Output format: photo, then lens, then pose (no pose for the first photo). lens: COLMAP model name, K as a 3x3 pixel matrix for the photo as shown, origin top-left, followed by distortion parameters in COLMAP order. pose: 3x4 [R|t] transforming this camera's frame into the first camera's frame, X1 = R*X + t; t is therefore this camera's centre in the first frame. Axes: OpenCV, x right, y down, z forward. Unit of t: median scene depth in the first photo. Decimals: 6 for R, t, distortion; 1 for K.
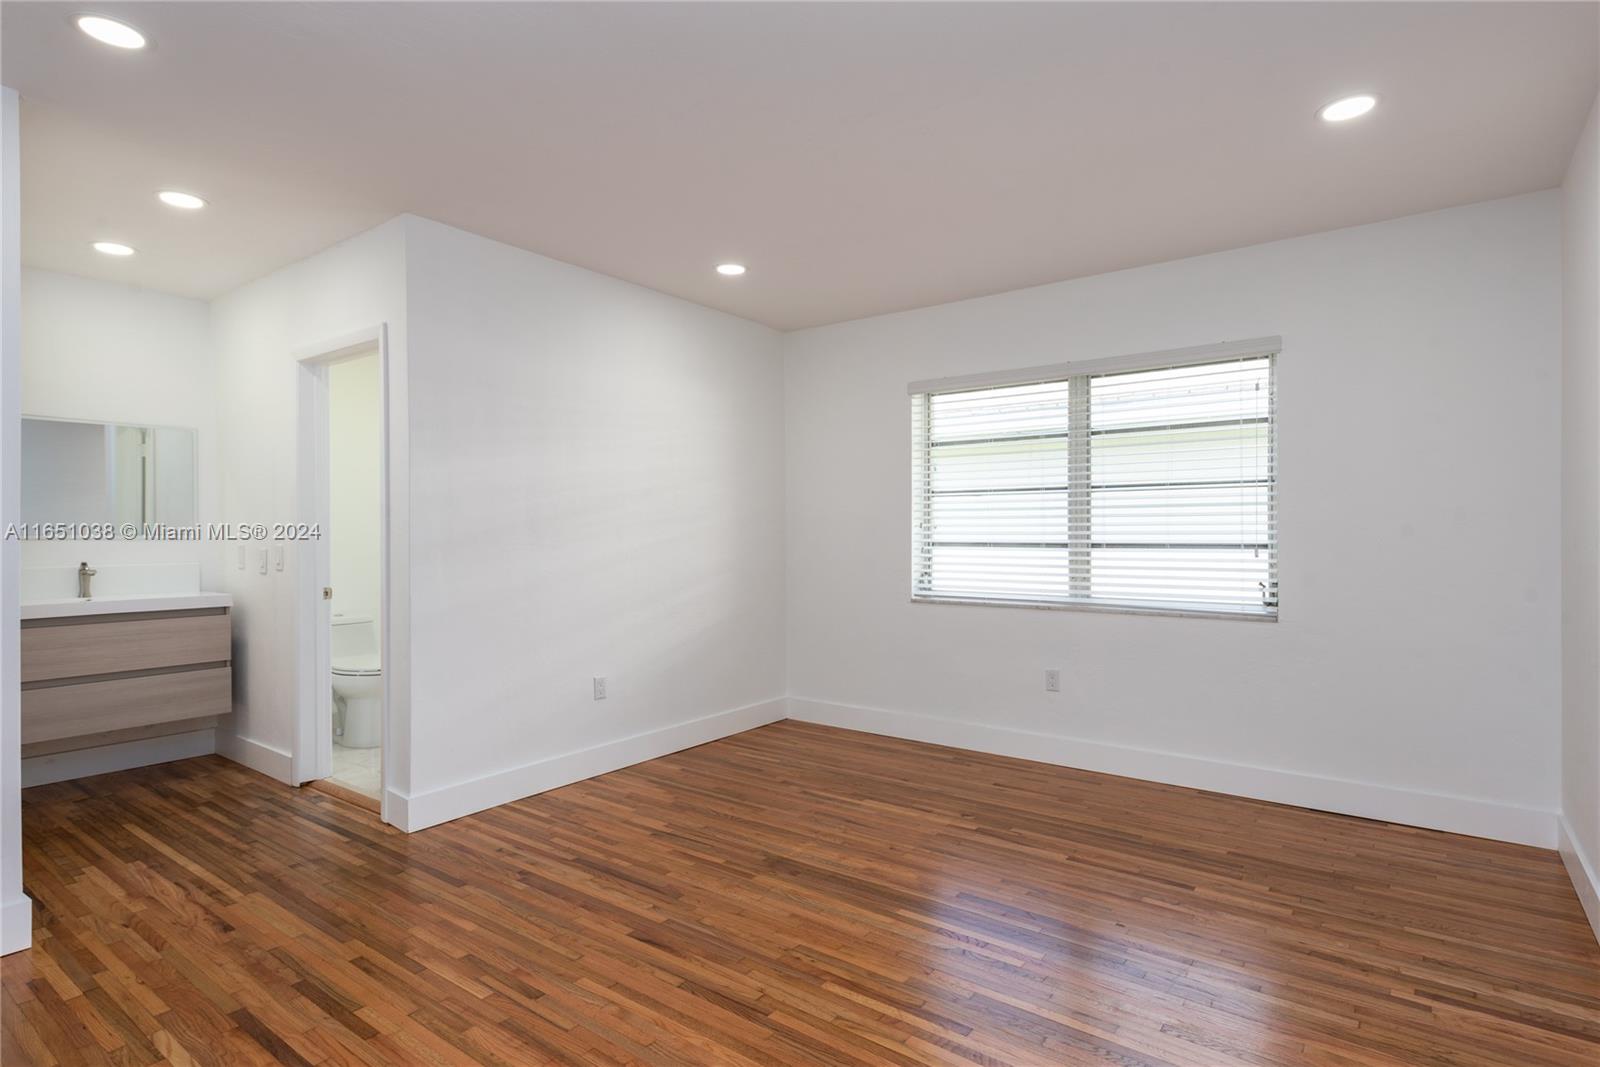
lens RADIAL K [[839.9, 0, 800.8], [0, 839.9, 530.4], [0, 0, 1]] dist [-0.003886, -0.000268]
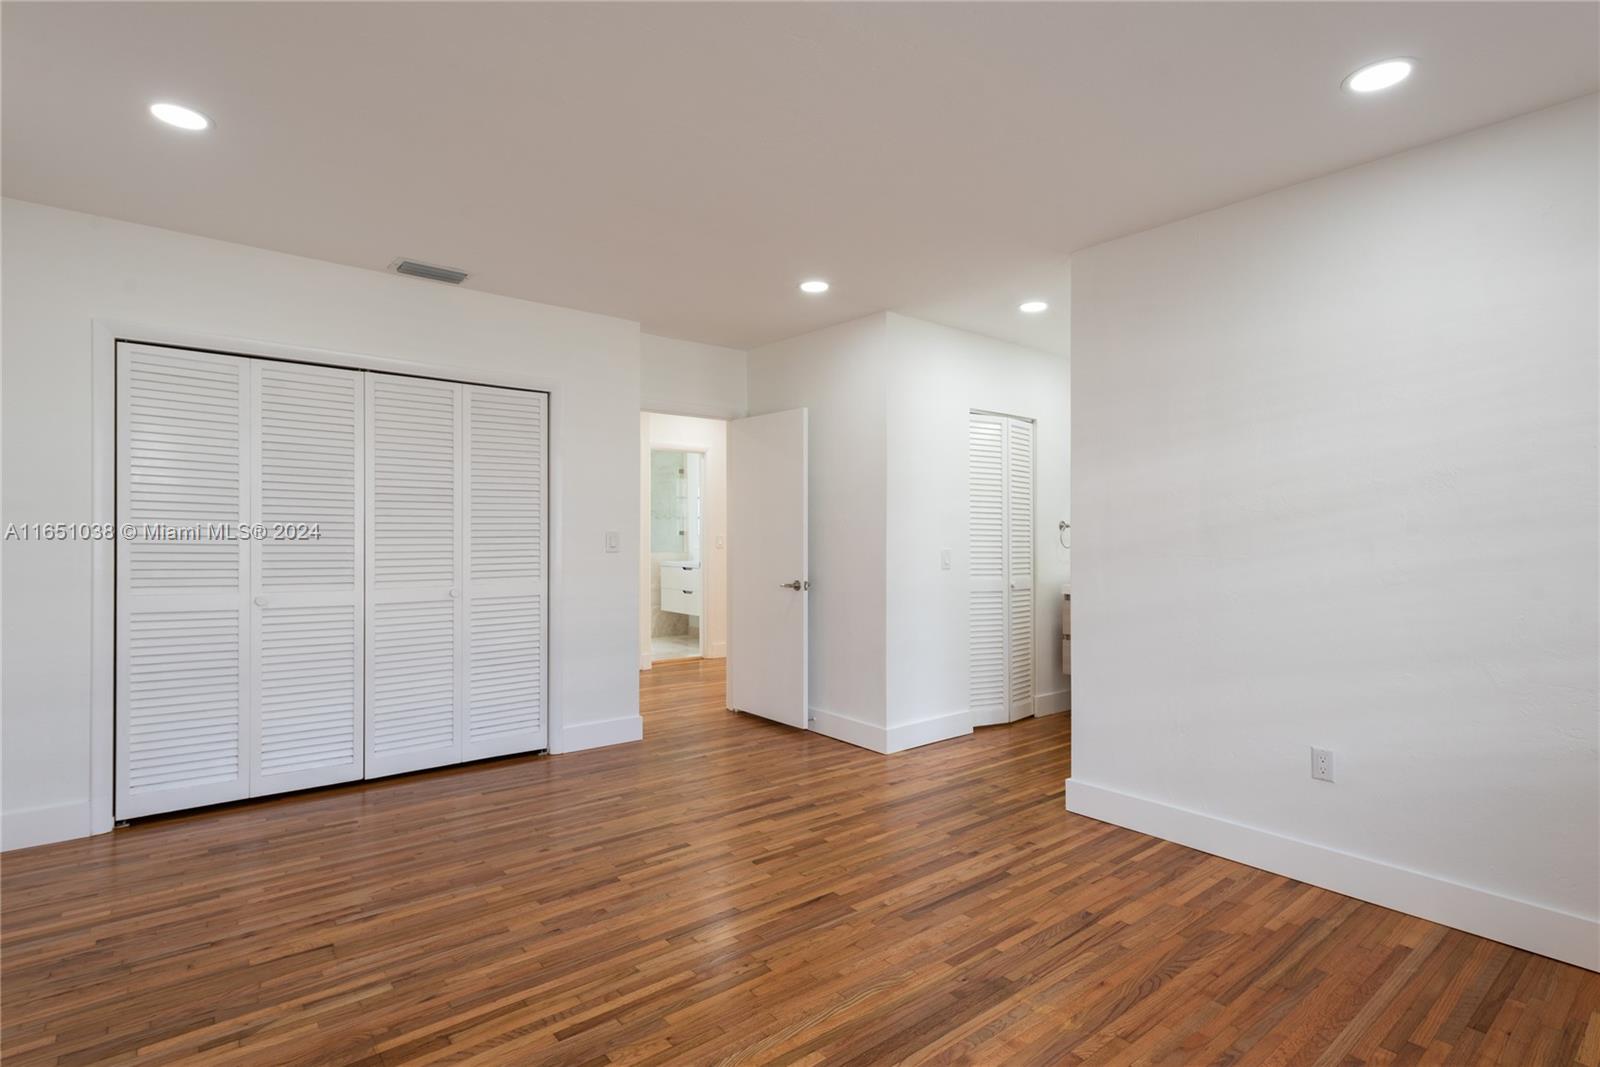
lens RADIAL K [[797.3, 0, 802.8], [0, 797.3, 531.2], [0, 0, 1]] dist [0.004485, 0.000449]
pose [[-0.241666, 0.001220, -0.970359, 0.670068], [-0.008938, 0.999954, 0.003483, -0.008073], [0.970318, 0.009515, -0.241644, 0.957608]]
